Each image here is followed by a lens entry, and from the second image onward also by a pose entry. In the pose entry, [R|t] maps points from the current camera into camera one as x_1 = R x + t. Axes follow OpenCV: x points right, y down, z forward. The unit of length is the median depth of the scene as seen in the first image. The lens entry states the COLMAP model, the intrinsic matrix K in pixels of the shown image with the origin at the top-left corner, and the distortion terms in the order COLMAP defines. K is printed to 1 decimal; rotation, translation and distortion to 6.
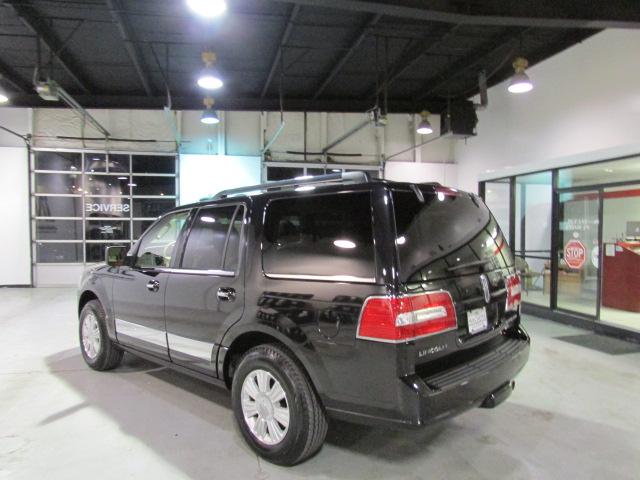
lens RADIAL K [[456.1, 0, 322.7], [0, 456.1, 241.8], [0, 0, 1]] dist [-0.010093, 0.002314]
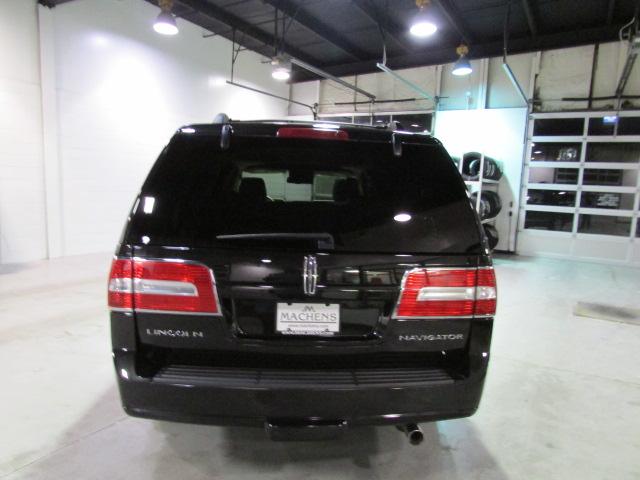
lens RADIAL K [[456.1, 0, 322.7], [0, 456.1, 241.8], [0, 0, 1]] dist [-0.010093, 0.002314]
pose [[0.735067, 0.118247, -0.667604, 0.189605], [-0.060481, 0.992184, 0.109143, -0.007340], [0.675292, -0.039850, 0.736473, 0.109186]]
